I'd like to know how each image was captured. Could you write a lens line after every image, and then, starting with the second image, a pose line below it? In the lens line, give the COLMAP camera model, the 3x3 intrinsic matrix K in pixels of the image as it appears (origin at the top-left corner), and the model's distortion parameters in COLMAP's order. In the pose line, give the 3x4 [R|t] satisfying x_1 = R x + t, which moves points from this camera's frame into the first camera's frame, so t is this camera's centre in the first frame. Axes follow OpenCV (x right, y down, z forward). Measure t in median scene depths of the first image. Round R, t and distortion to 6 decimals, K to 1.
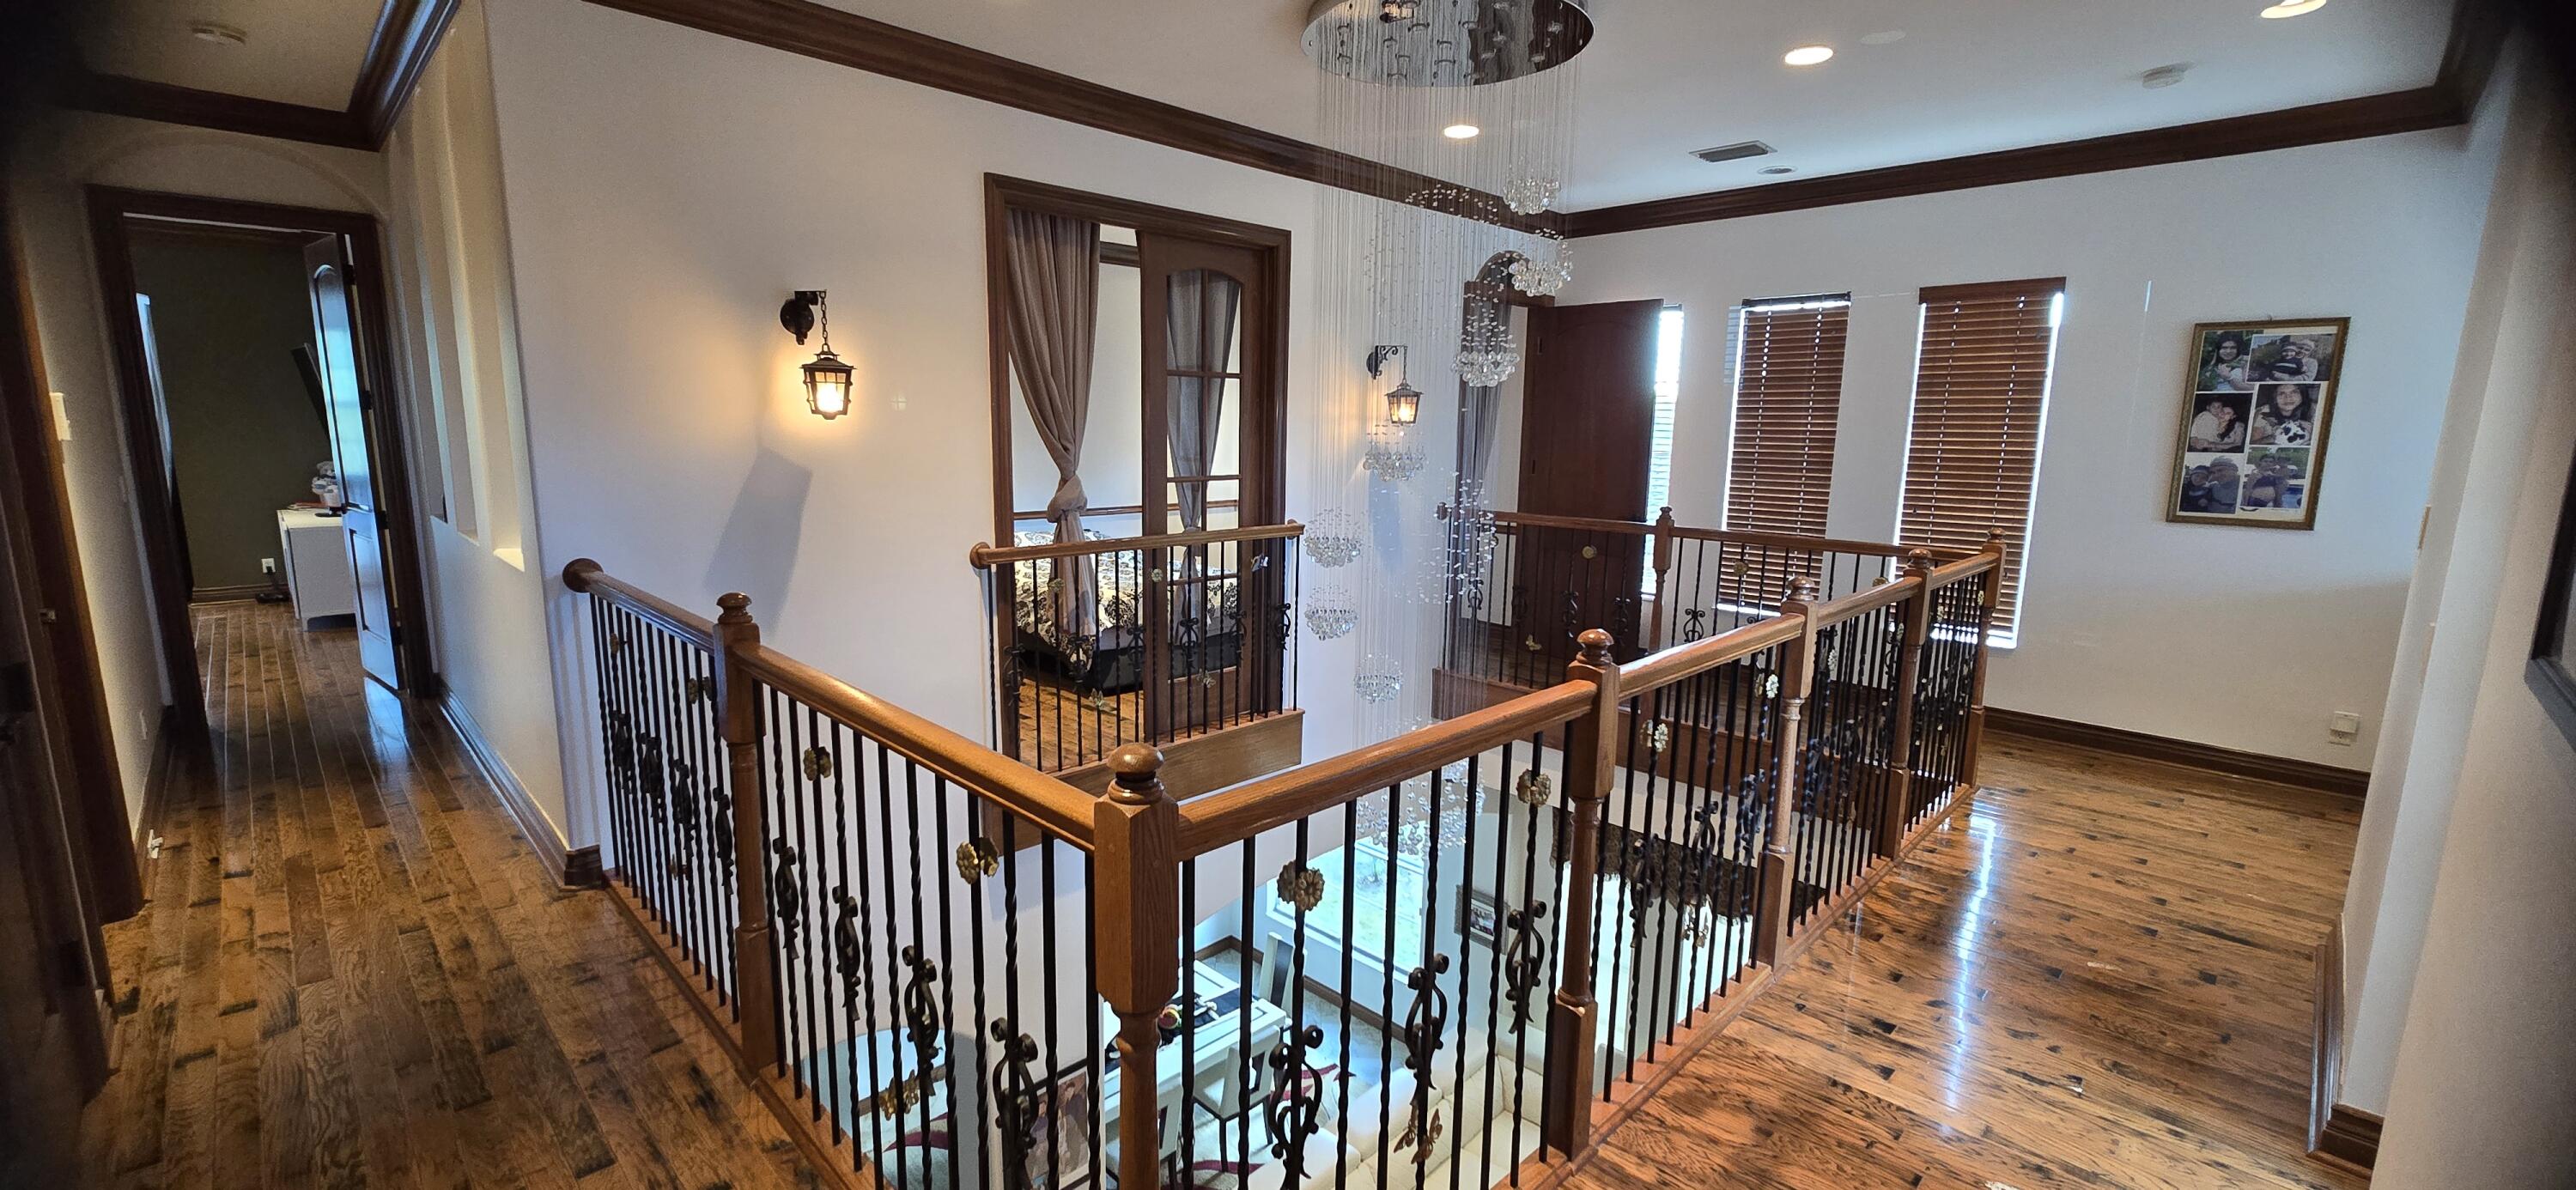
lens RADIAL K [[1043.1, 0, 1295.2], [0, 1043.1, 594.9], [0, 0, 1]] dist [0.000850, -0.000488]
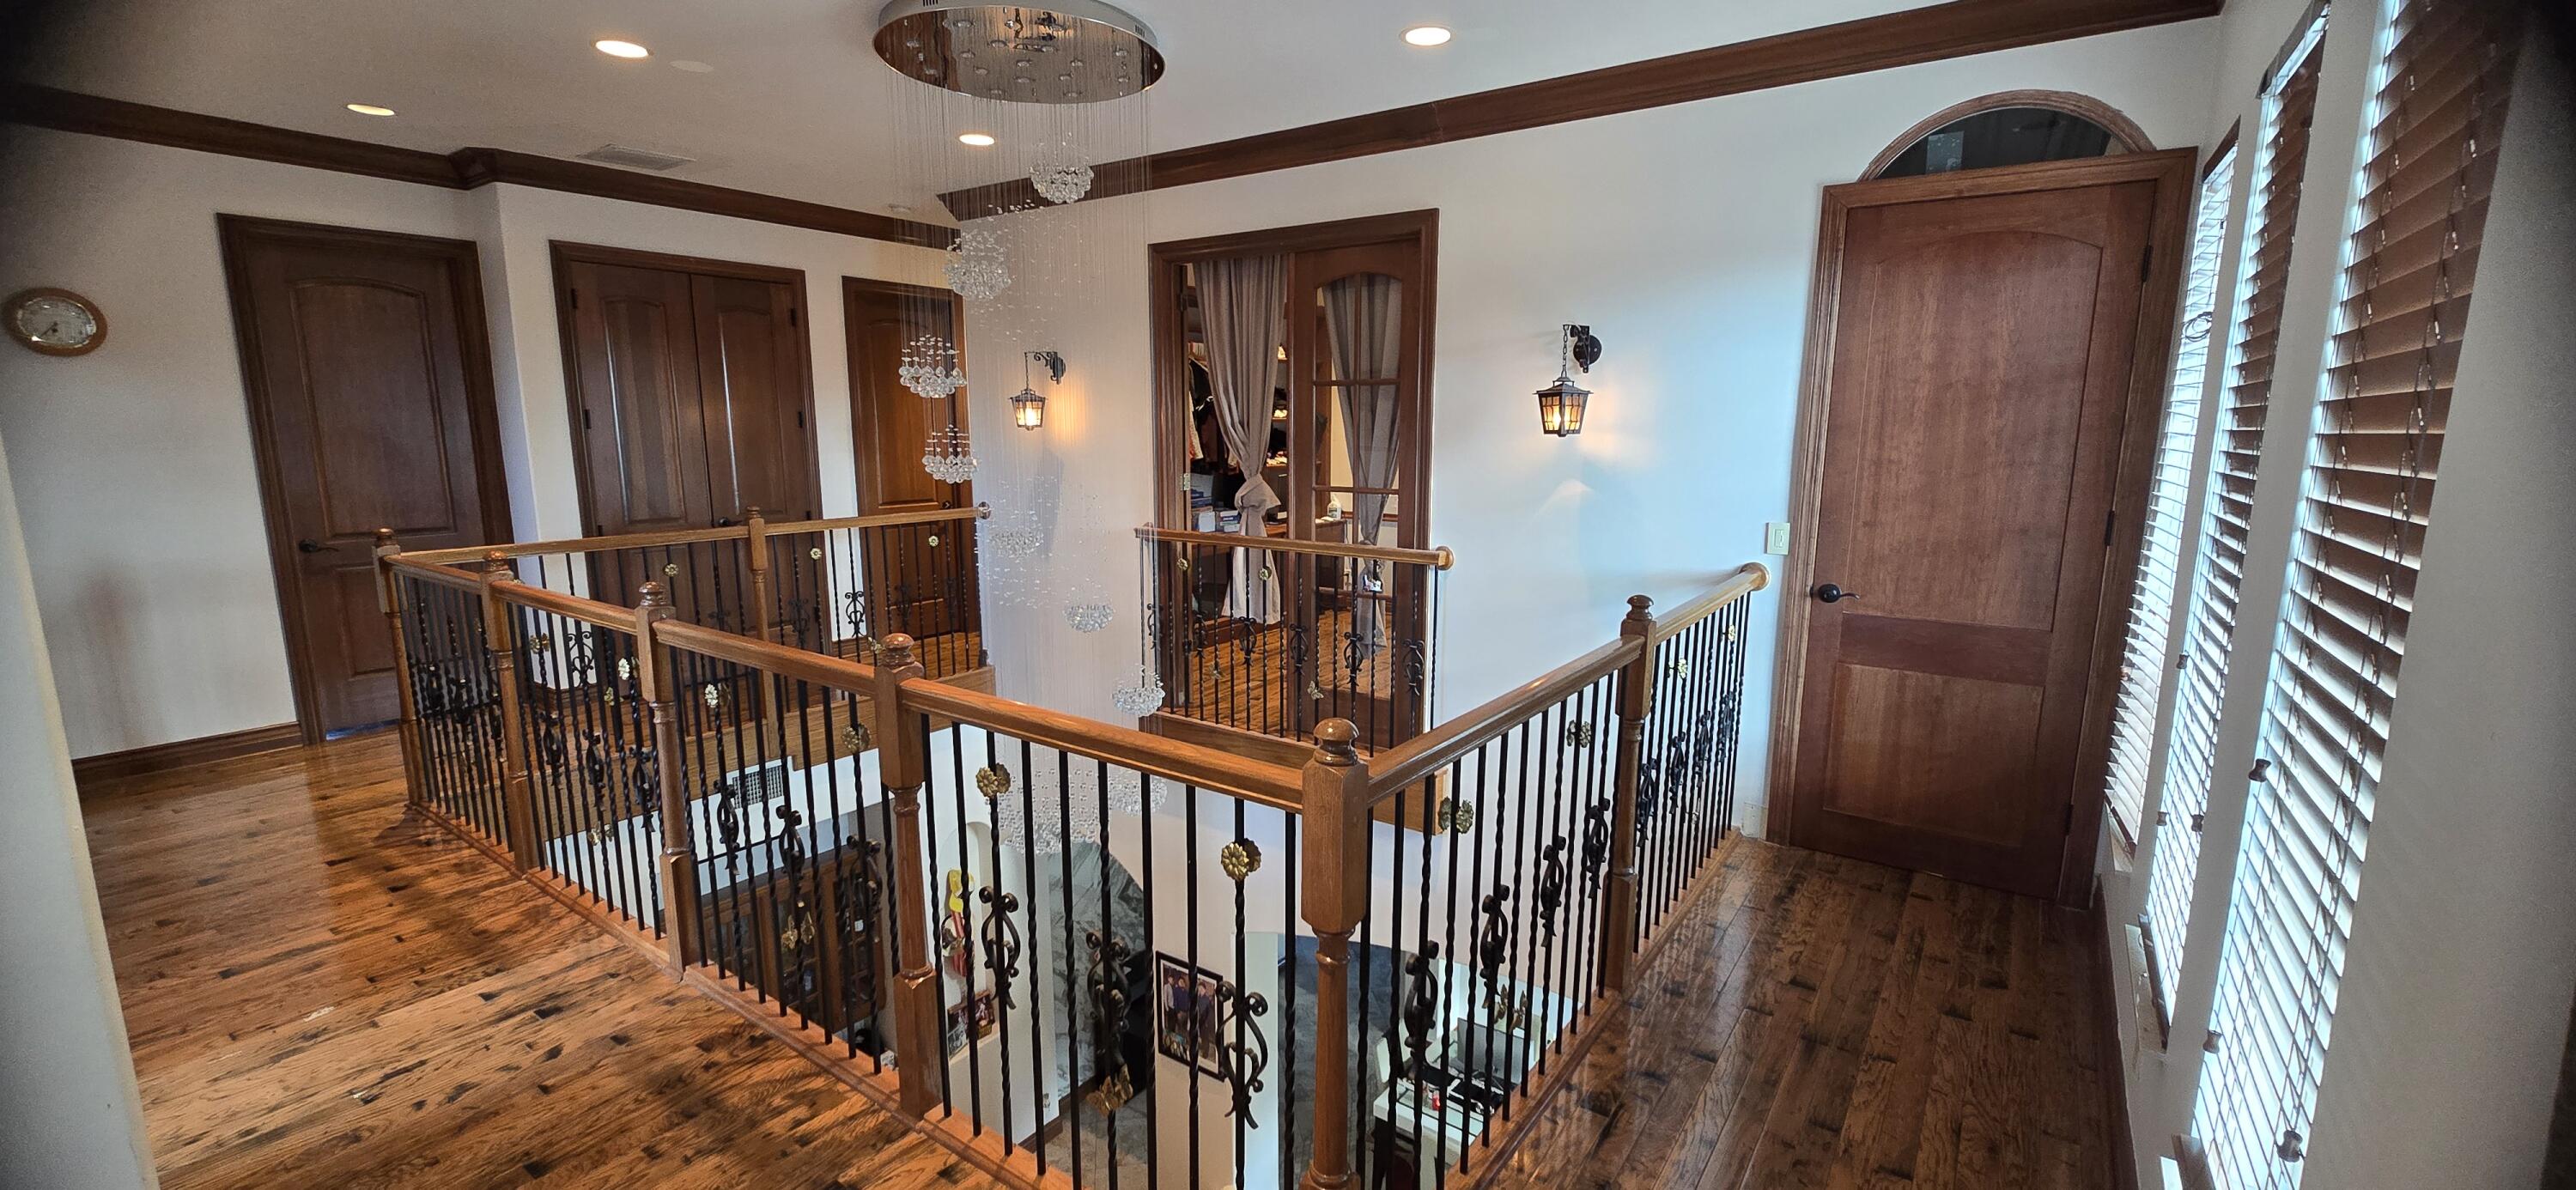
lens RADIAL K [[1043.1, 0, 1295.2], [0, 1043.1, 594.9], [0, 0, 1]] dist [0.000850, -0.000488]
pose [[0.170521, 0.151011, -0.973714, 1.728934], [-0.161200, 0.979148, 0.123624, -0.254573], [0.972079, 0.135882, 0.191309, 1.547994]]
